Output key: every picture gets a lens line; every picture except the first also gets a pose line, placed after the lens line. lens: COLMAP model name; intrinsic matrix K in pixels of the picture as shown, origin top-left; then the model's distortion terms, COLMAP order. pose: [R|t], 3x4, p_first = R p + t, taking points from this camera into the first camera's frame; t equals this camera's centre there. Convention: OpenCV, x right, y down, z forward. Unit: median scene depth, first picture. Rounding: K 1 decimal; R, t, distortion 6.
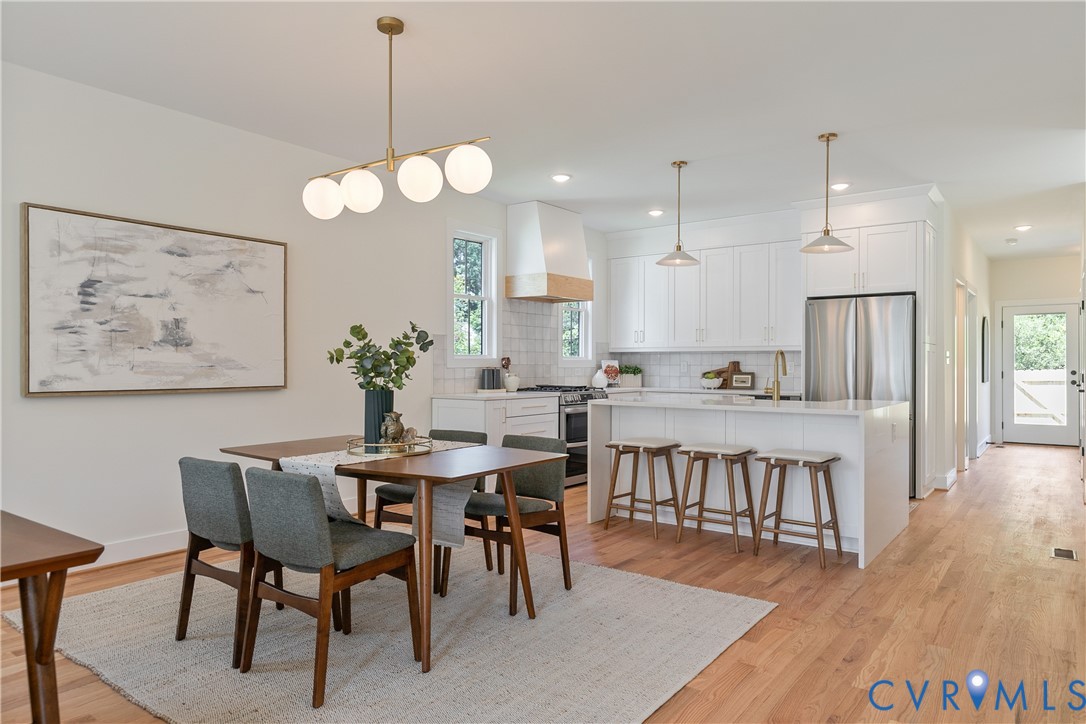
lens RADIAL K [[707.5, 0, 547.6], [0, 707.5, 366.0], [0, 0, 1]] dist [0.005309, -0.002114]
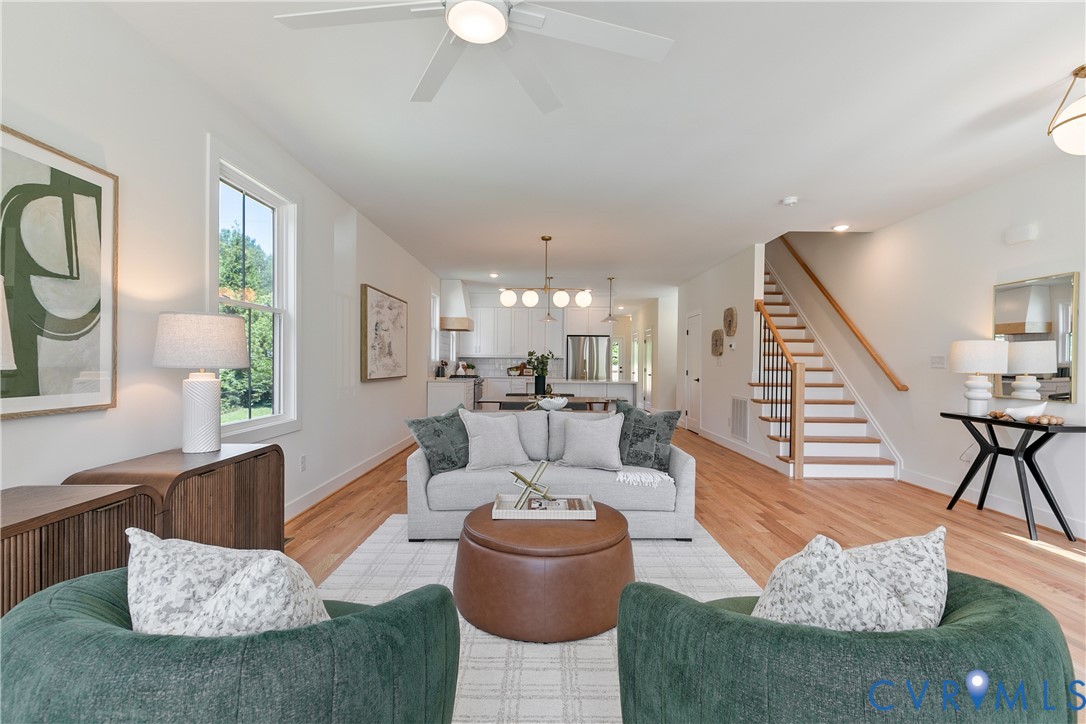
lens RADIAL K [[498.0, 0, 552.6], [0, 498.0, 367.7], [0, 0, 1]] dist [0.005385, 0.001489]
pose [[0.793058, 0.000844, 0.609145, -0.693060], [-0.007587, 0.999935, 0.008492, -0.006508], [-0.609098, -0.011357, 0.793013, -0.258714]]
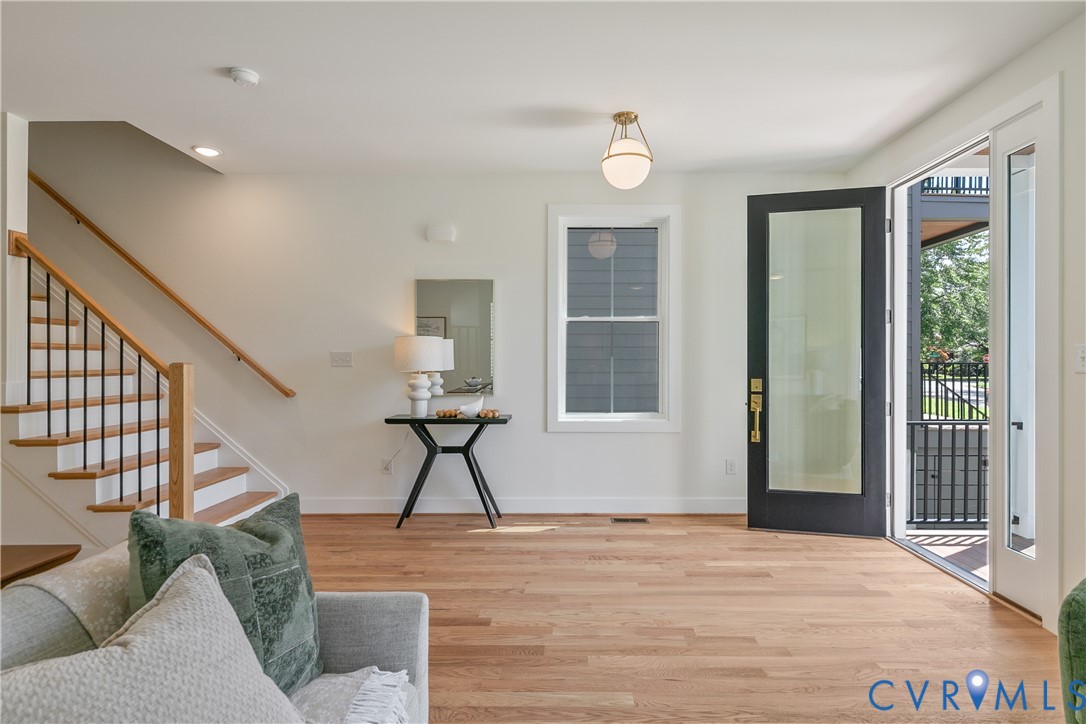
lens RADIAL K [[534.9, 0, 567.4], [0, 534.9, 358.6], [0, 0, 1]] dist [-0.003849, 0.000121]
pose [[-0.594783, -0.001428, 0.803885, -0.485625], [0.002144, 0.999992, 0.003363, -0.015868], [-0.803883, 0.003724, -0.594776, 0.162510]]
